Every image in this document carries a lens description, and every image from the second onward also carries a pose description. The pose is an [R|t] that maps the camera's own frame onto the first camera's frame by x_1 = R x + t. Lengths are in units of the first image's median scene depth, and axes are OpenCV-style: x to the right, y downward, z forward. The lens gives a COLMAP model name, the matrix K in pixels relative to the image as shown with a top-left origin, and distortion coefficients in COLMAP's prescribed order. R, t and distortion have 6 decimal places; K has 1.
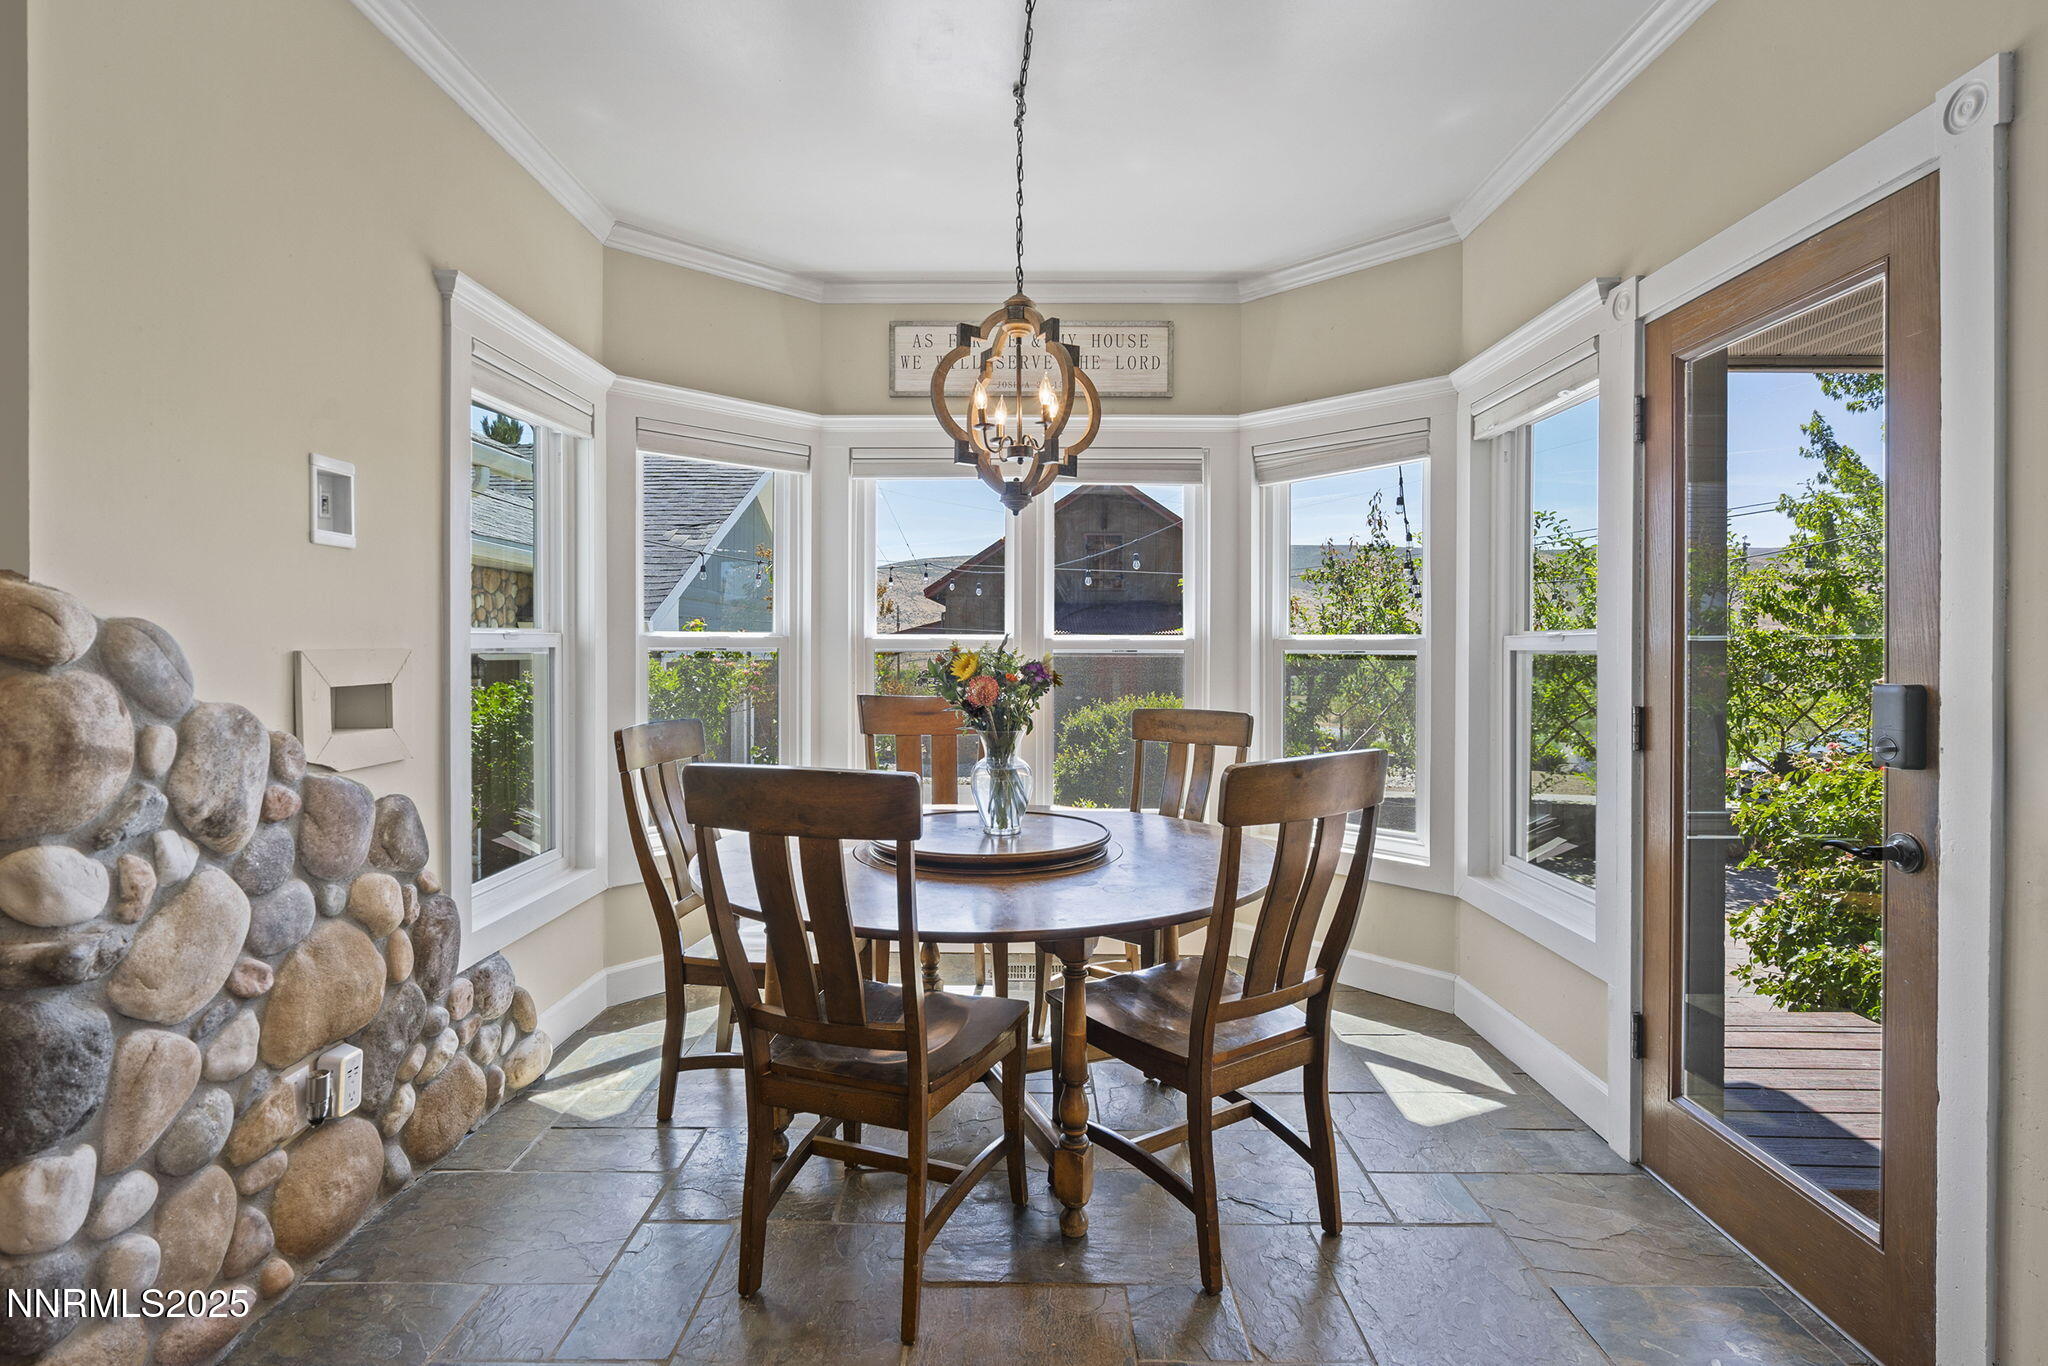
lens RADIAL K [[944.9, 0, 1021.6], [0, 944.9, 653.8], [0, 0, 1]] dist [-0.001504, 0.001498]
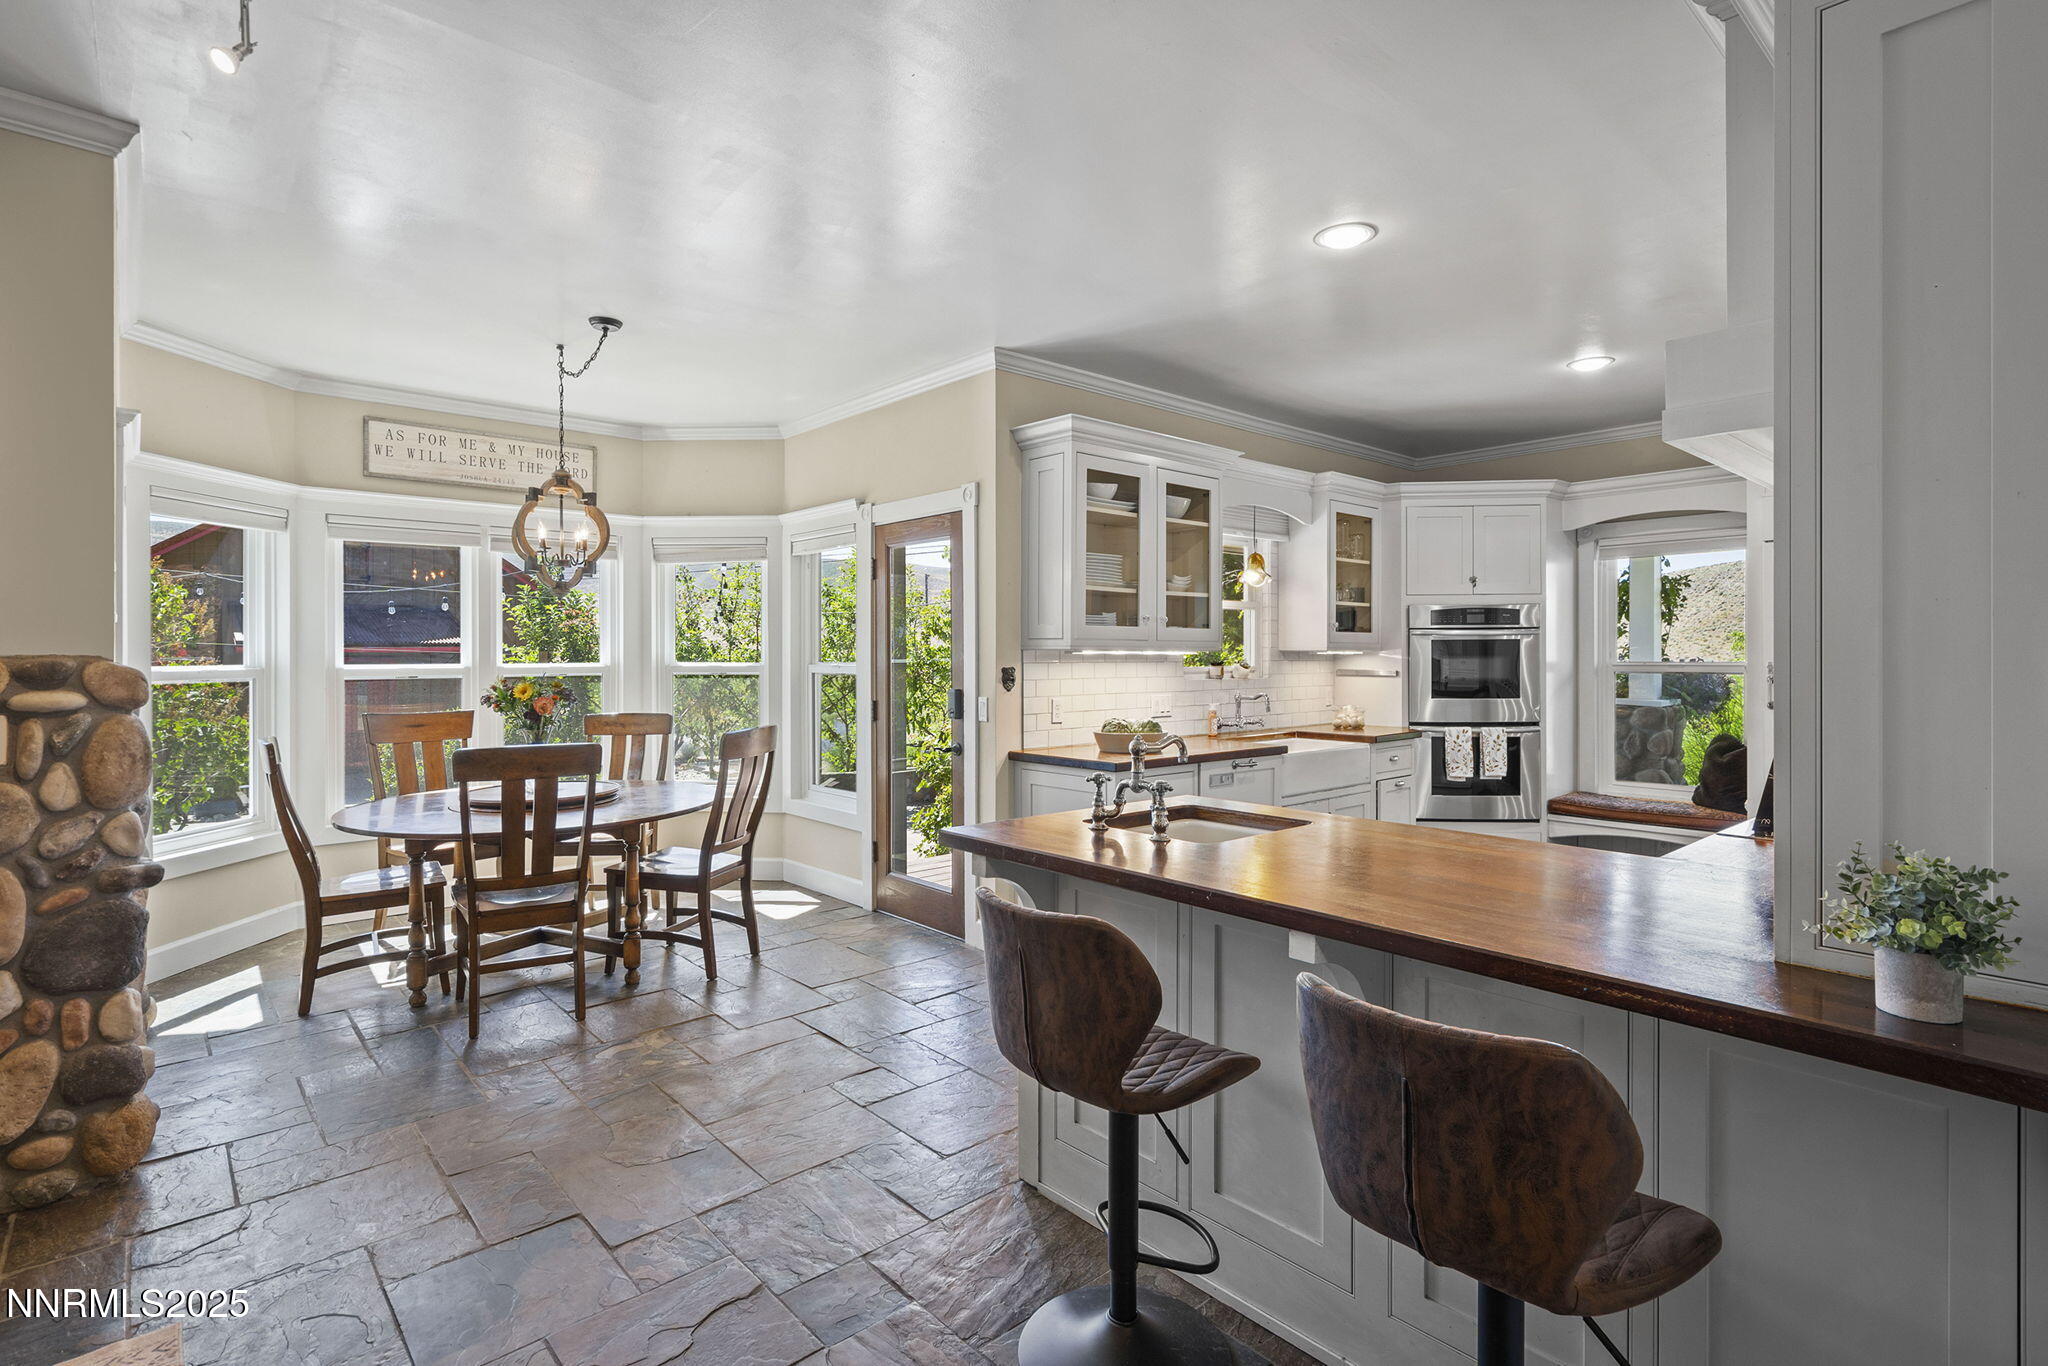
lens RADIAL K [[944.9, 0, 1026.8], [0, 944.9, 665.6], [0, 0, 1]] dist [-0.001504, 0.001498]
pose [[0.727196, -0.012441, 0.686318, -0.423475], [0.006406, 0.999915, 0.011339, -0.034302], [-0.686400, -0.003849, 0.727214, -0.599363]]
